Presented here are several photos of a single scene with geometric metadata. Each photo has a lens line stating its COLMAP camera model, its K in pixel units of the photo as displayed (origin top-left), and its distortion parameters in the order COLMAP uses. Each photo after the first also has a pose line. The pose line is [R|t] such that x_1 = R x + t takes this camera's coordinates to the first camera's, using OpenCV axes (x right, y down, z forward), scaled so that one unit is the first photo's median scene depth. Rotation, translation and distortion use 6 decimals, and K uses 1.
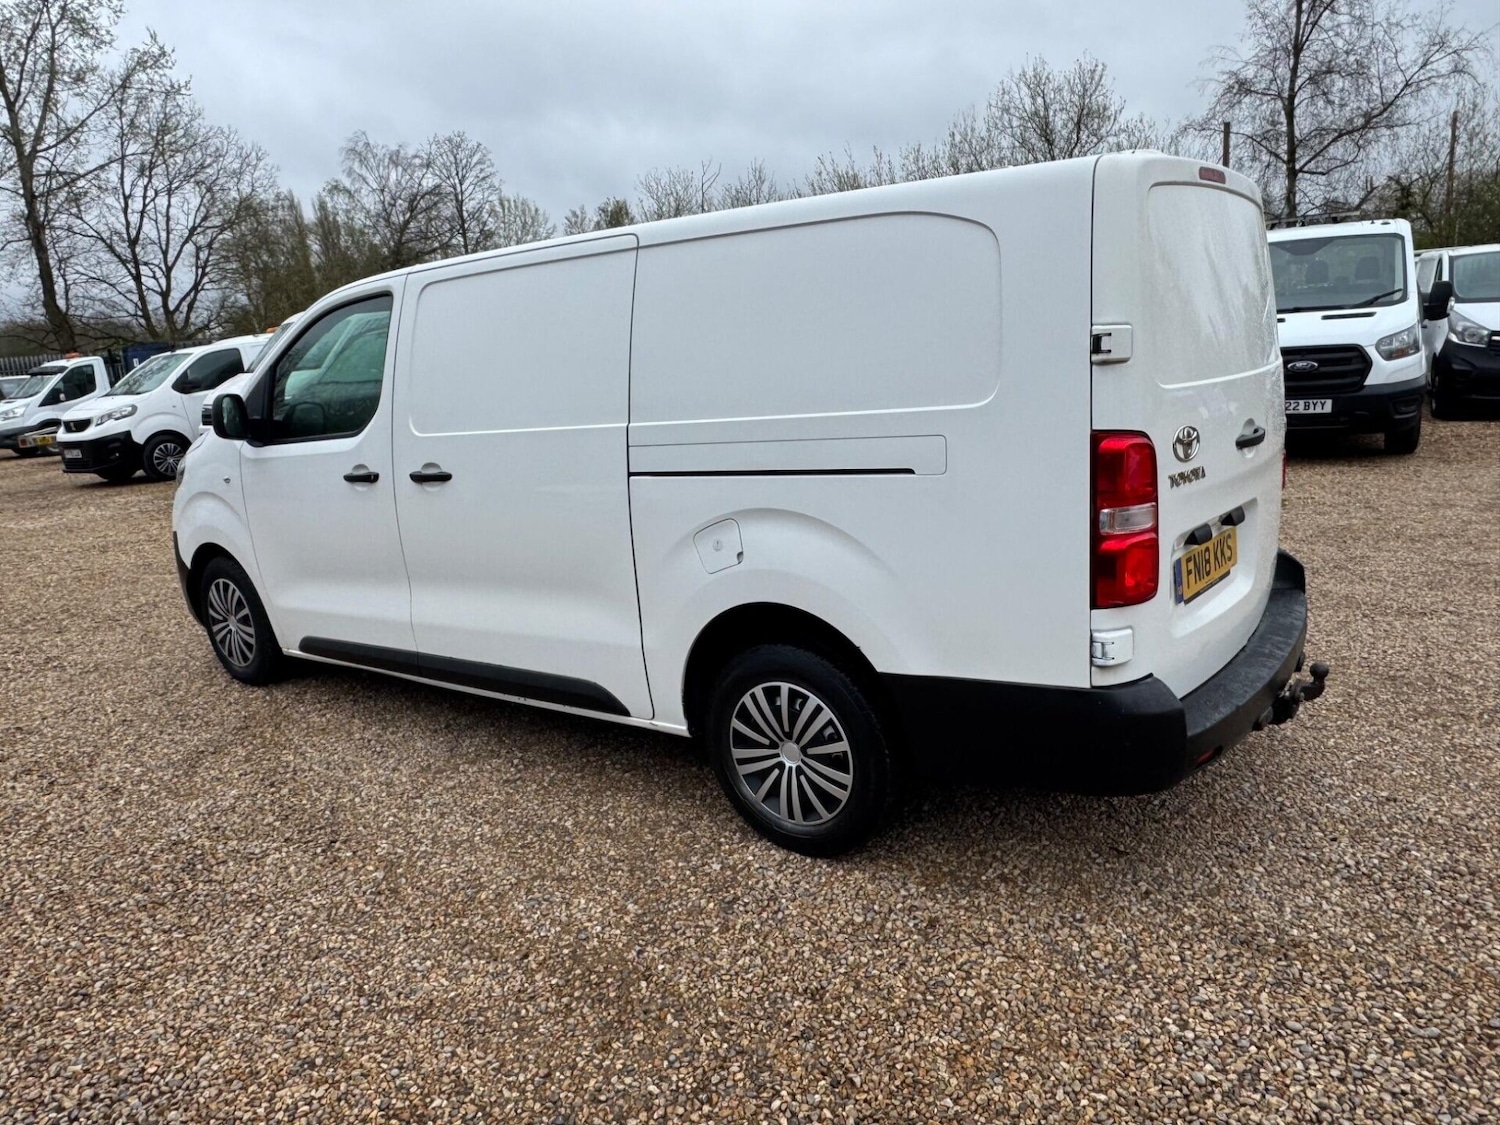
lens RADIAL K [[1034.1, 0, 740.2], [0, 1034.1, 564.5], [0, 0, 1]] dist [-0.006973, 0.004066]
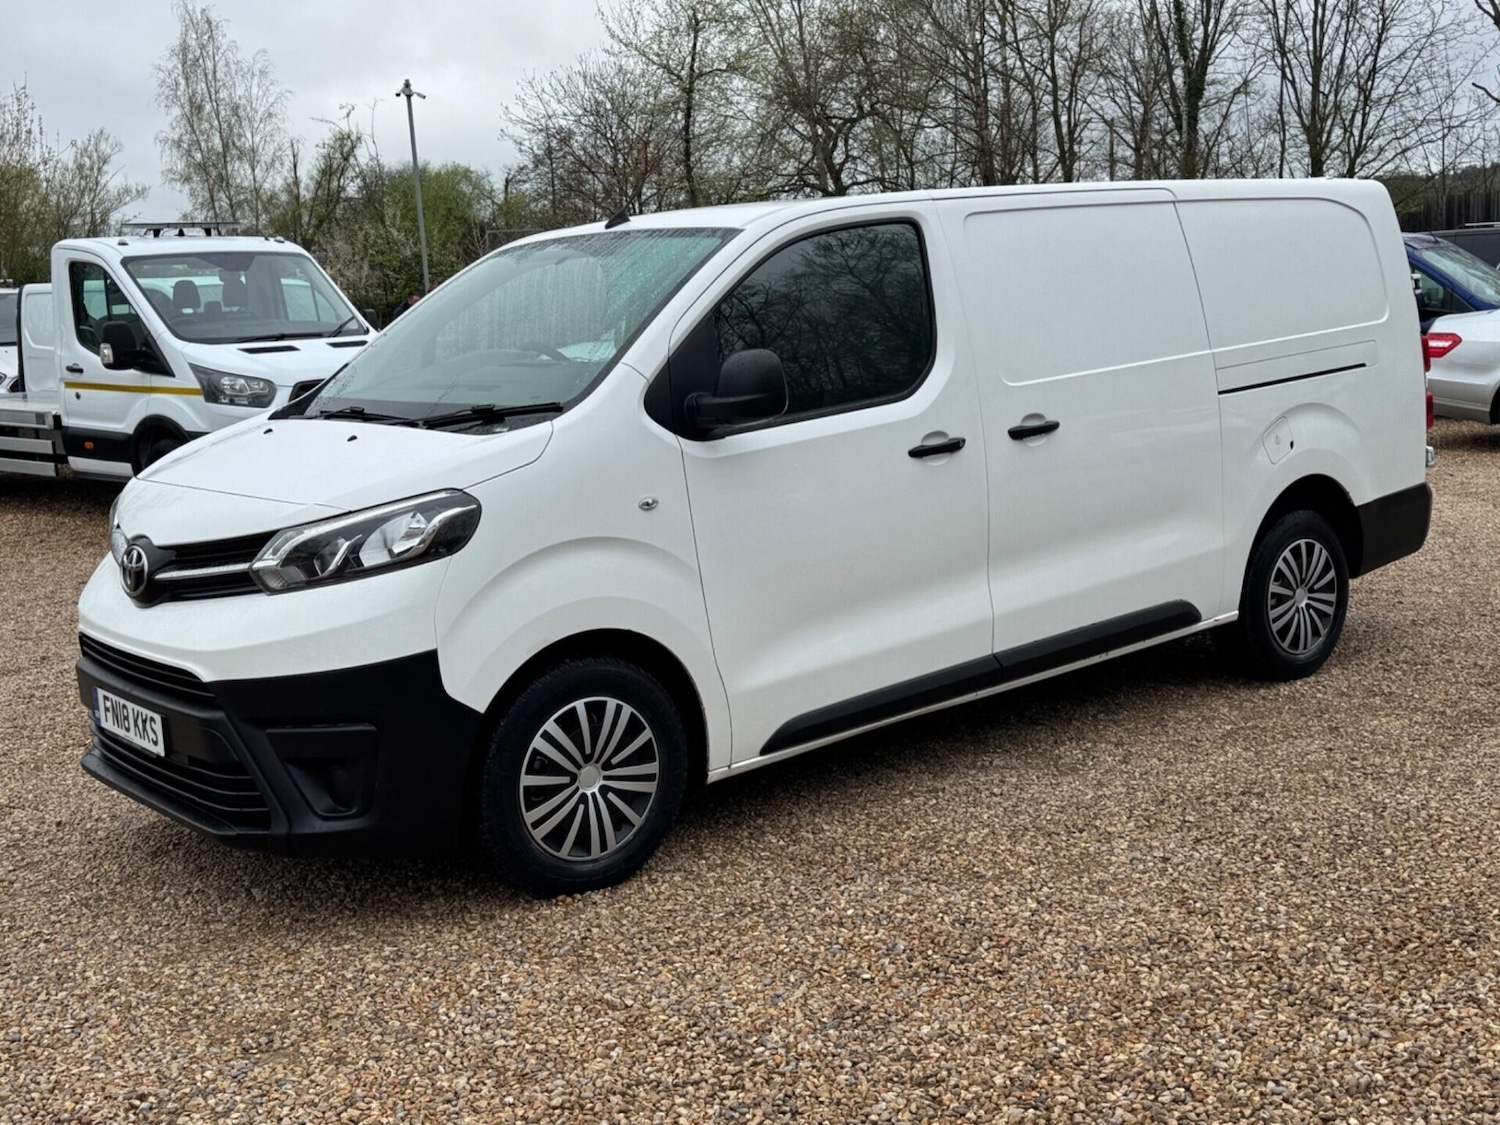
lens RADIAL K [[1670.7, 0, 750.0], [0, 1670.7, 562.5], [0, 0, 1]] dist [0.193455, -0.444970]
pose [[0.241349, -0.101388, 0.965128, -2.159755], [0.246458, 0.968324, 0.040092, -0.113512], [-0.938621, 0.228187, 0.258692, 1.085815]]
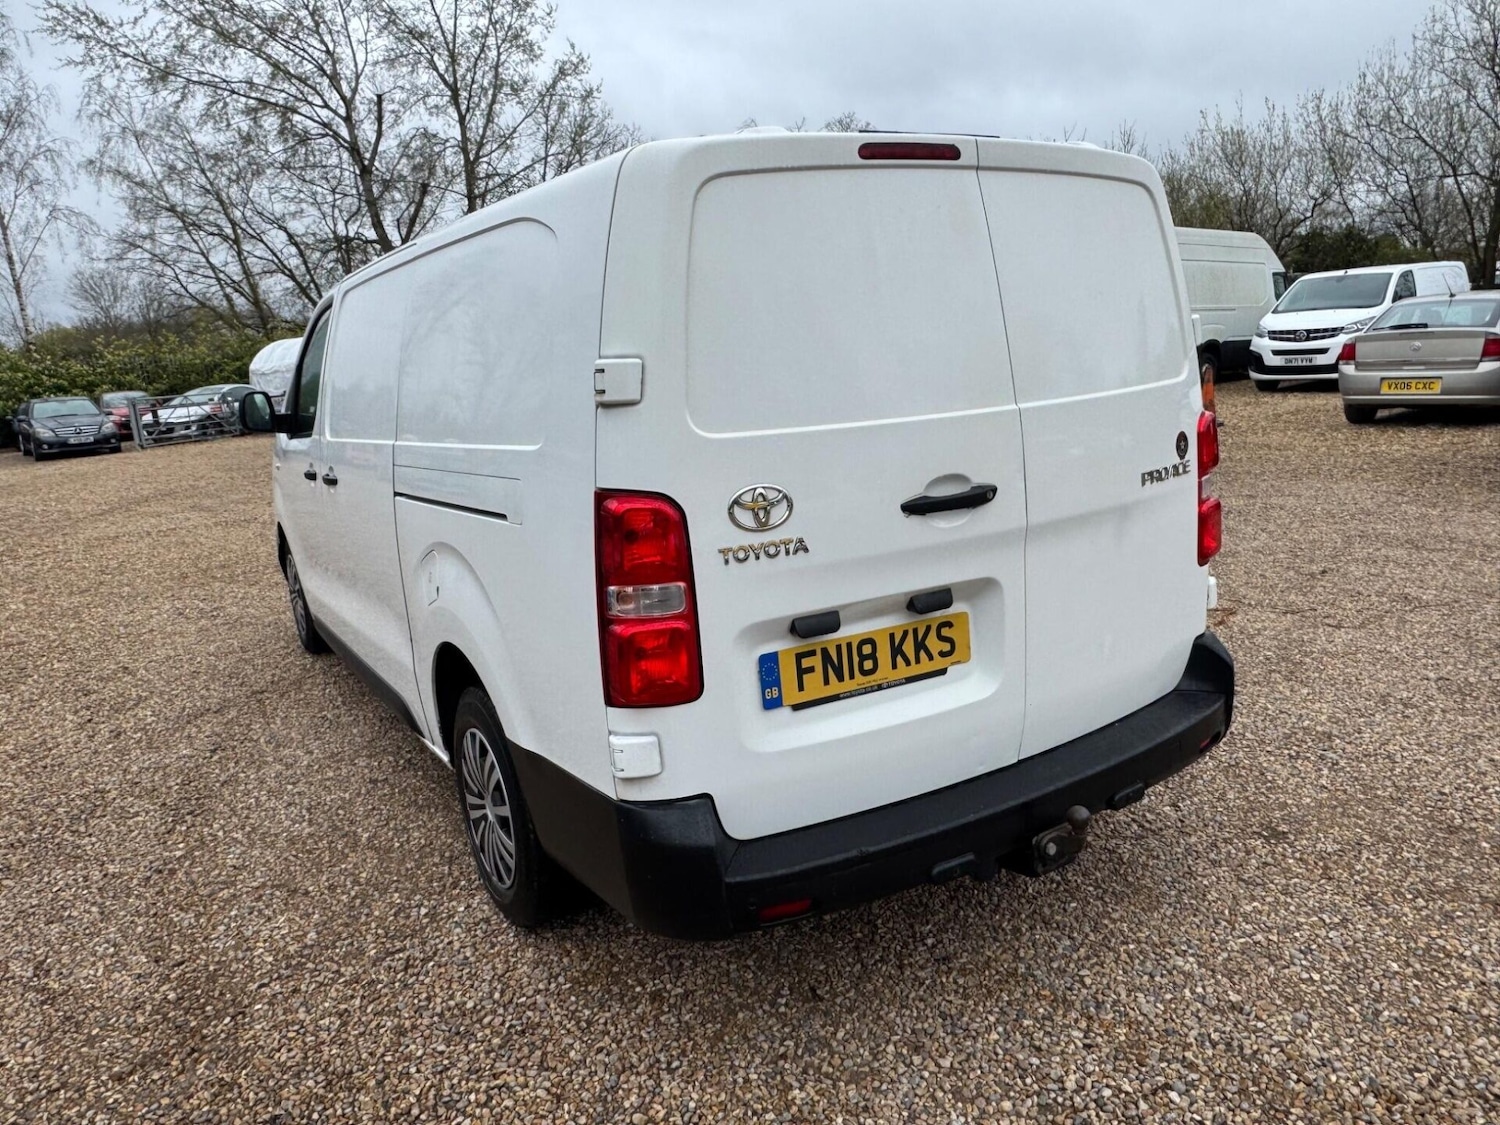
lens RADIAL K [[1035.1, 0, 736.1], [0, 1035.1, 565.7], [0, 0, 1]] dist [-0.006338, 0.003500]
pose [[0.928978, 0.082309, -0.360866, 0.567326], [-0.074177, 0.996582, 0.036354, -0.082004], [0.362625, -0.007004, 0.931909, 0.218819]]
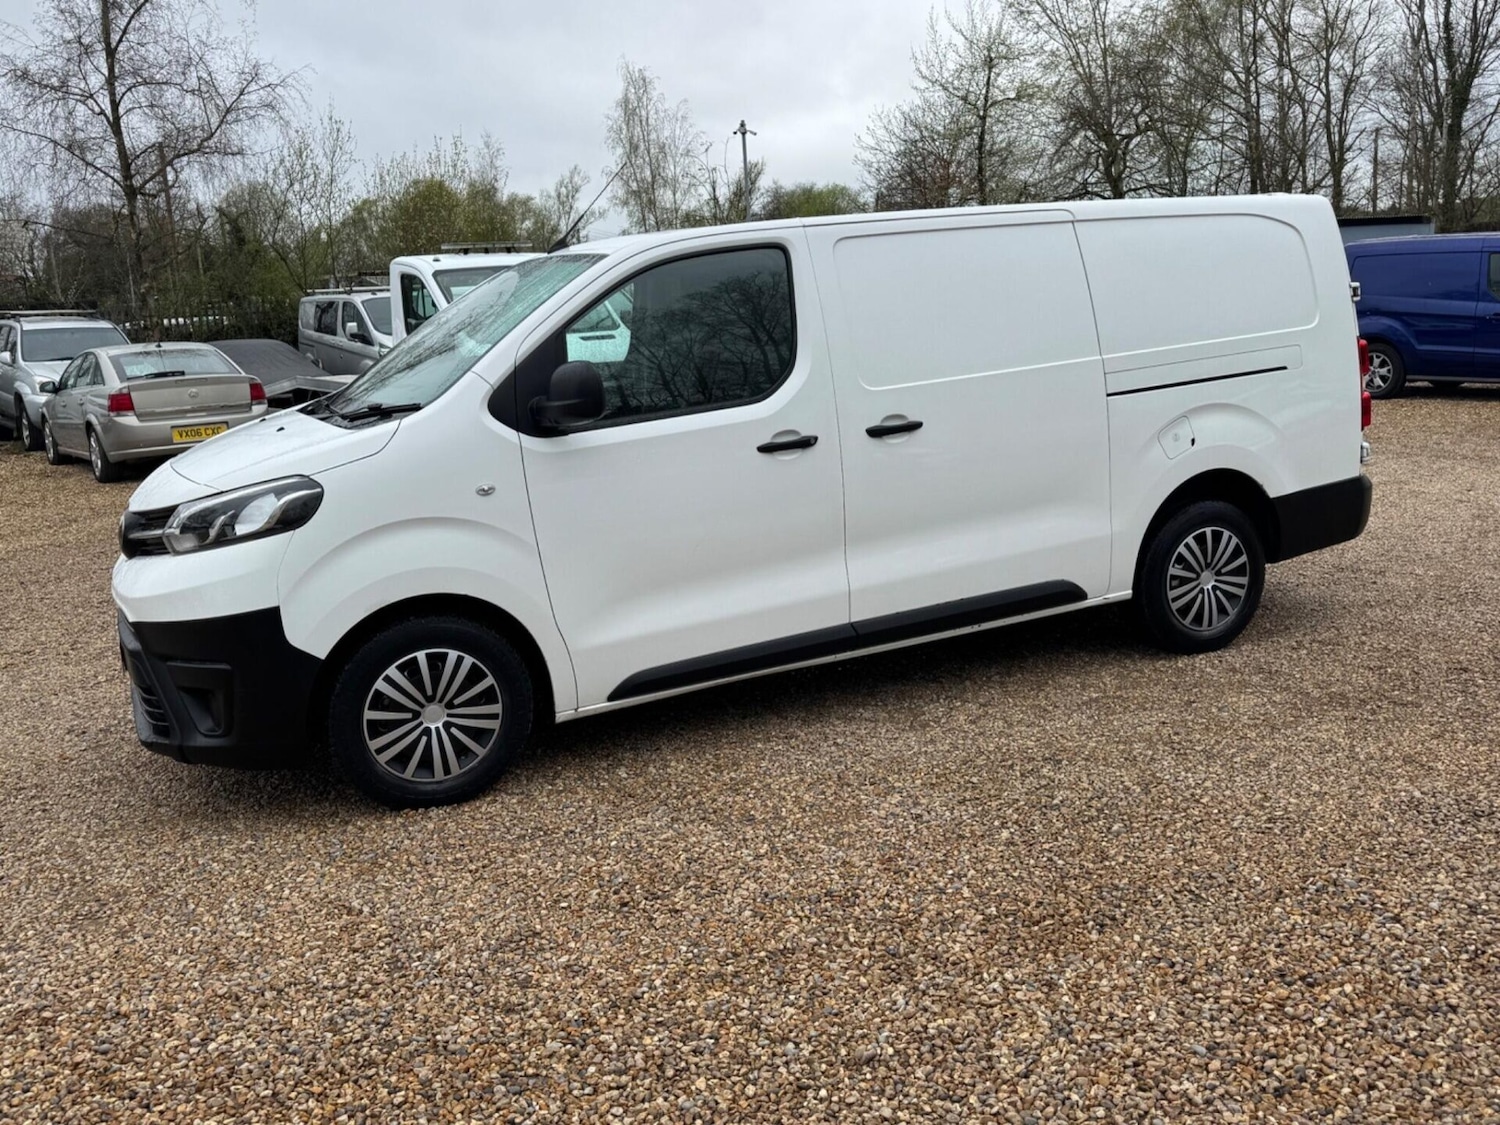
lens RADIAL K [[1328.4, 0, 750.0], [0, 1328.4, 562.5], [0, 0, 1]] dist [0.106218, -0.006048]
pose [[0.463935, -0.130945, 0.876138, -1.865963], [0.220119, 0.975037, 0.029168, -0.032491], [-0.858086, 0.179322, 0.481177, 0.641870]]
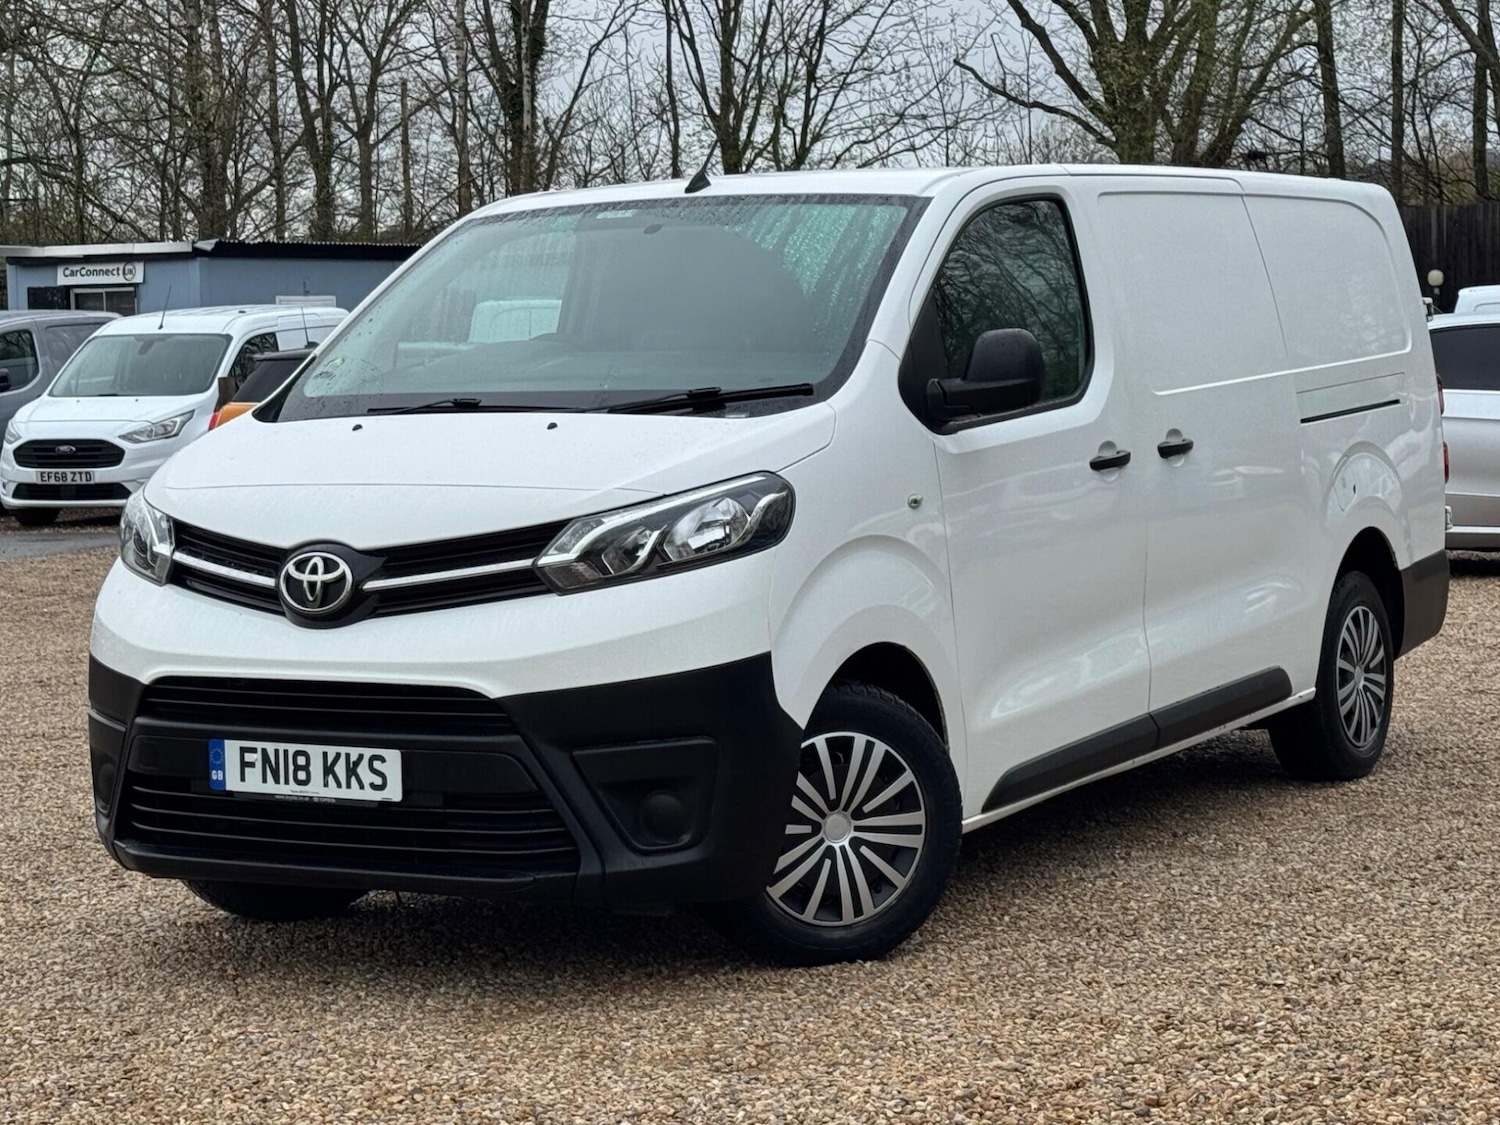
lens RADIAL K [[3174.9, 0, 745.9], [0, 3174.9, 531.1], [0, 0, 1]] dist [0.113675, 0.271585]
pose [[-0.115239, 0.008704, 0.993300, -3.130496], [0.249525, 0.968152, 0.020465, -0.185791], [-0.961487, 0.250212, -0.113741, 1.937440]]
